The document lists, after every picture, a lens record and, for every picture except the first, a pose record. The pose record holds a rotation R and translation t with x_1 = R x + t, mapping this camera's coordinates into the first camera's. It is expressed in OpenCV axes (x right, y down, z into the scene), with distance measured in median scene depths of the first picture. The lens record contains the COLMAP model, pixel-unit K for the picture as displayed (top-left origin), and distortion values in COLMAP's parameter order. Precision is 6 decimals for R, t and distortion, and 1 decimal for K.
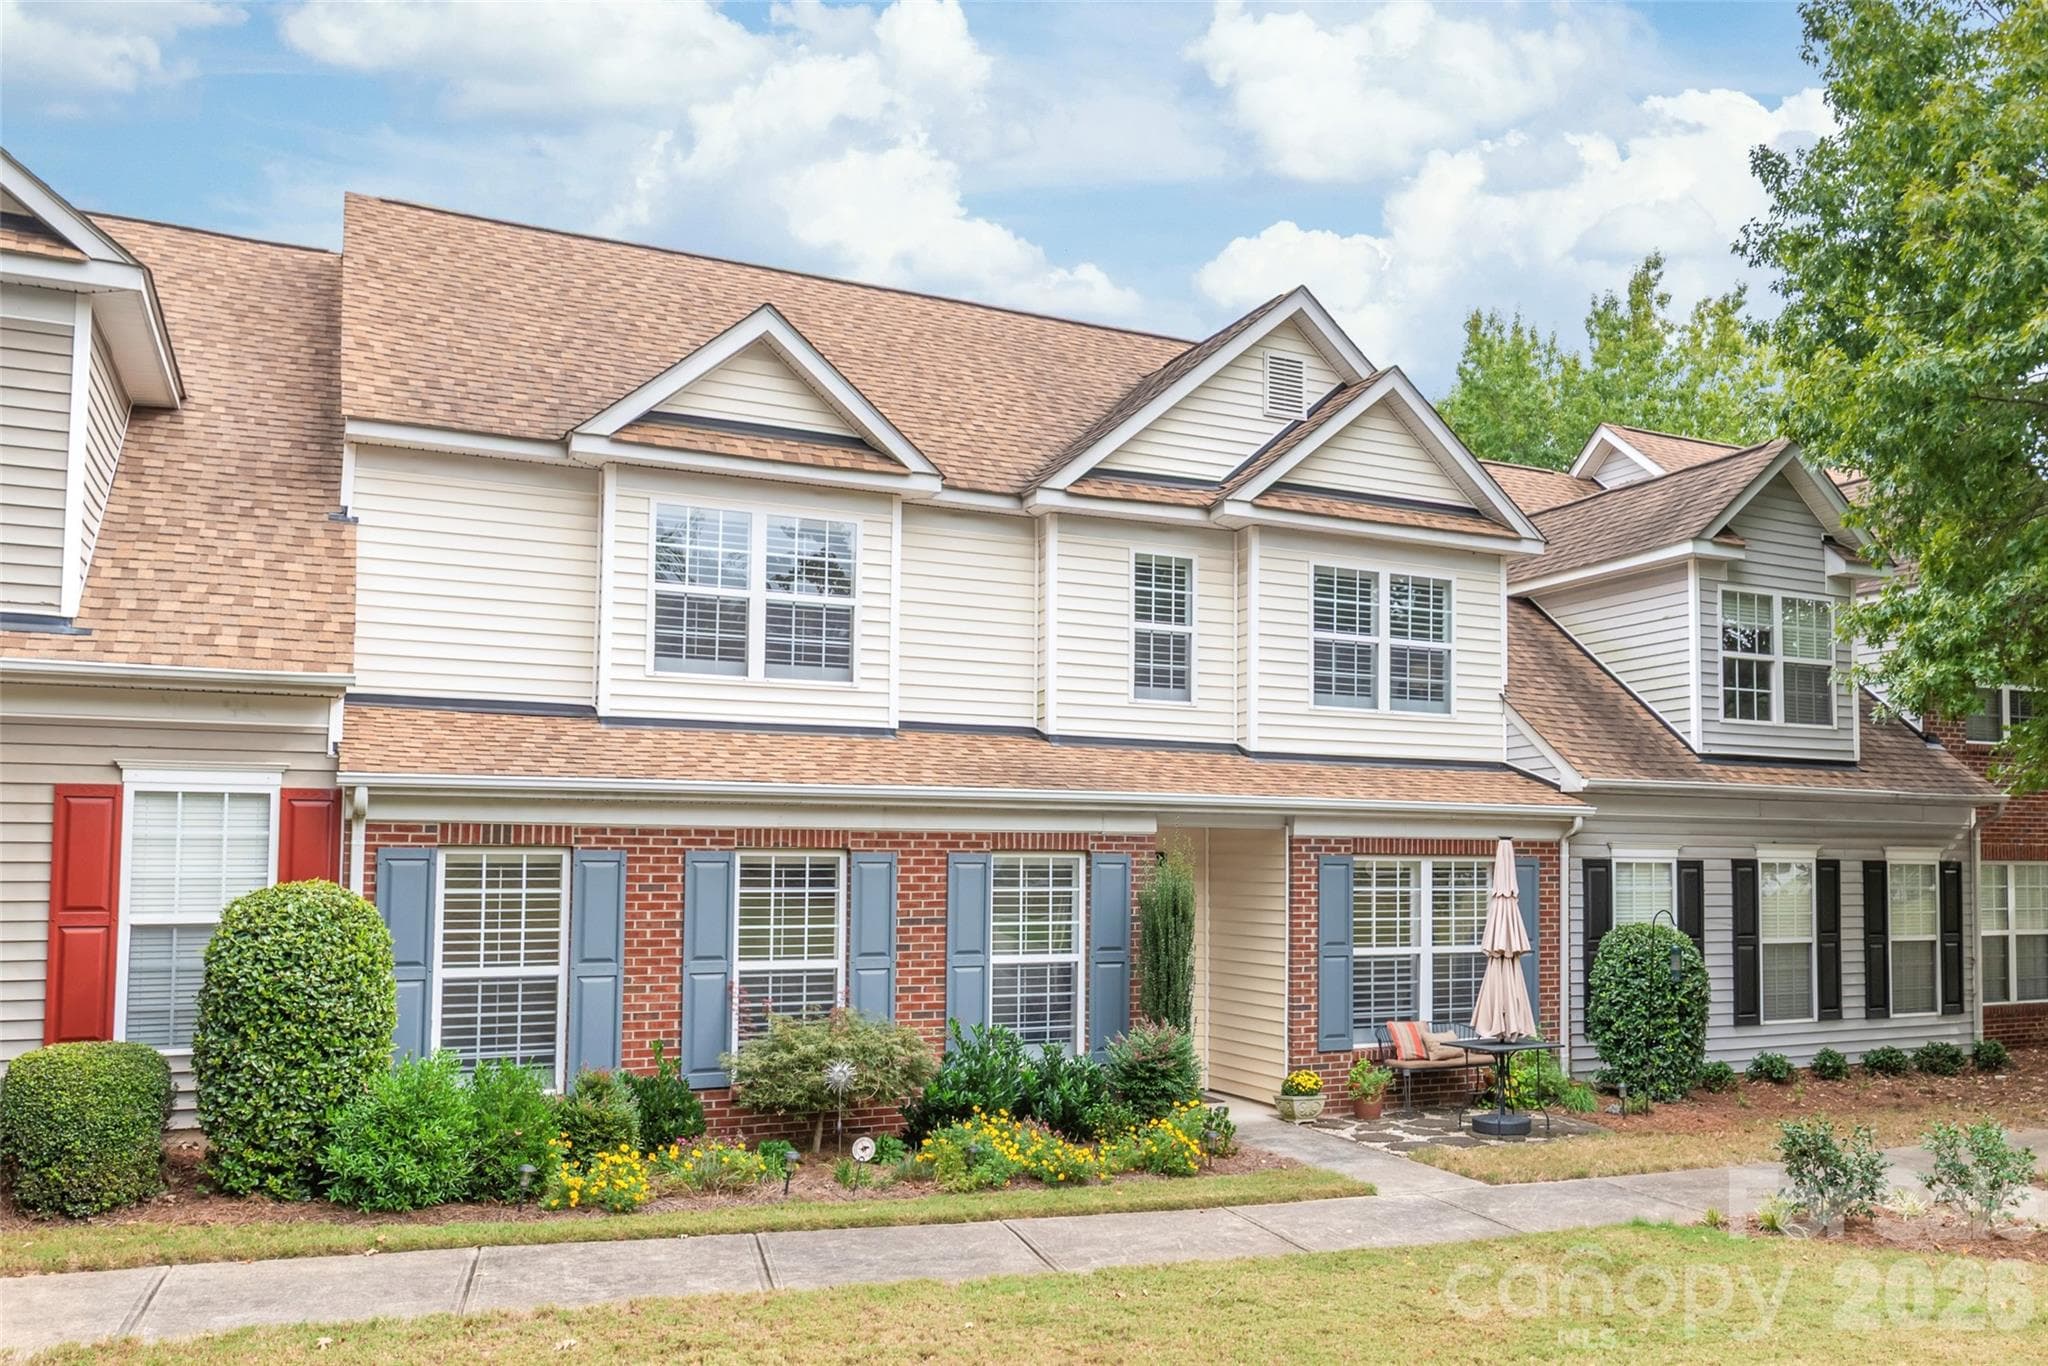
lens RADIAL K [[1661.0, 0, 1203.4], [0, 1661.0, 791.0], [0, 0, 1]] dist [-0.006671, 0.000215]
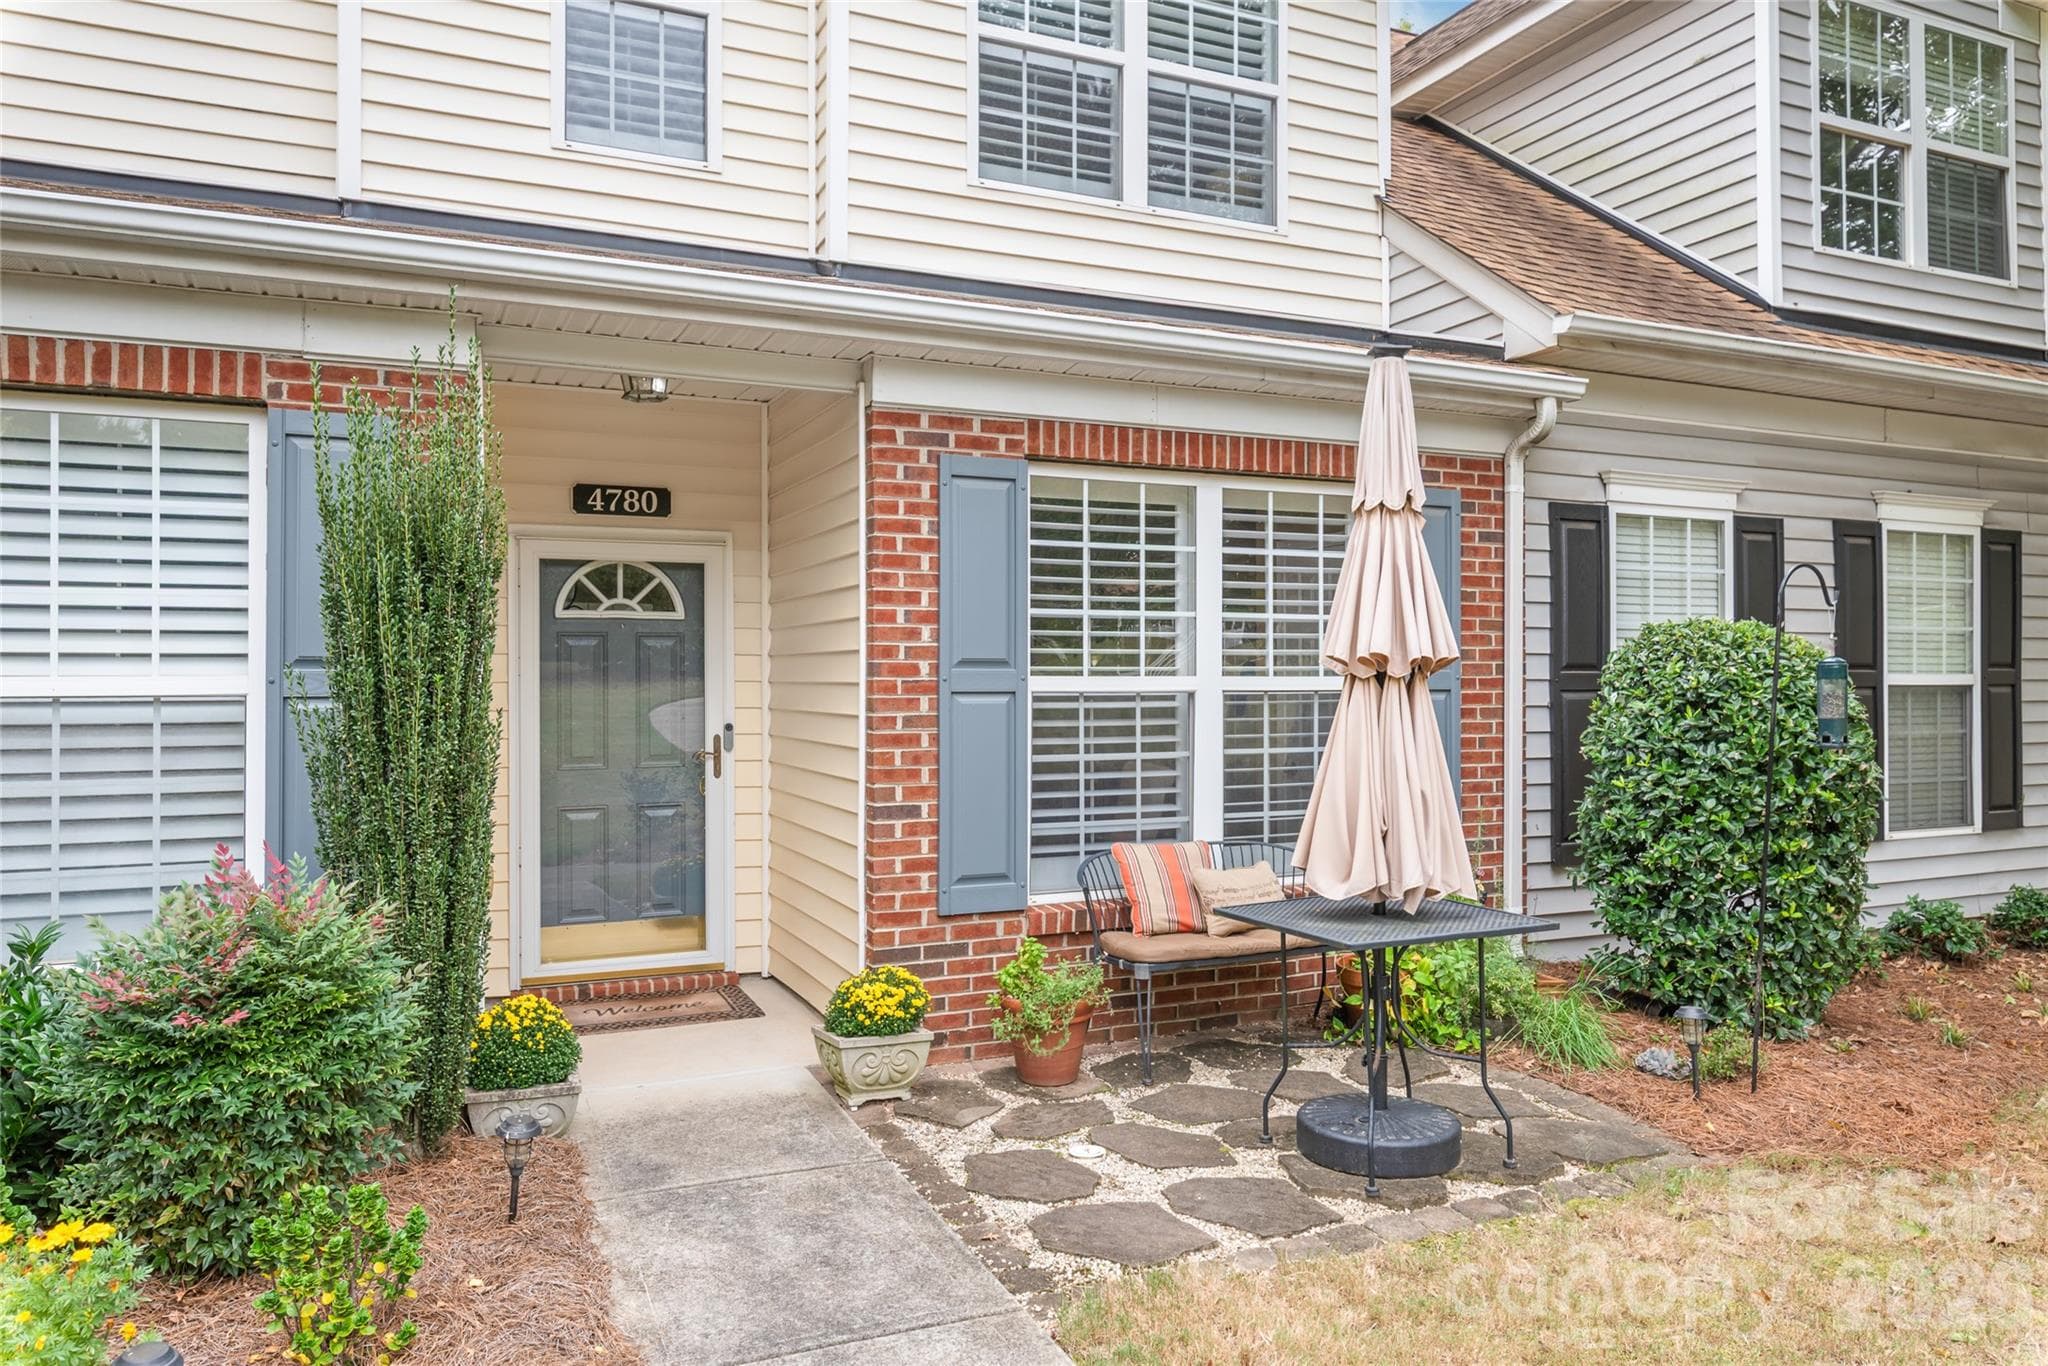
lens RADIAL K [[1364.9, 0, 1024.0], [0, 1364.9, 683.0], [0, 0, 1]] dist [-0.002909, -0.003590]
pose [[0.997059, -0.006210, -0.076382, 0.115291], [0.009811, 0.998853, 0.046857, 0.079604], [0.076003, -0.047468, 0.995977, 0.642141]]
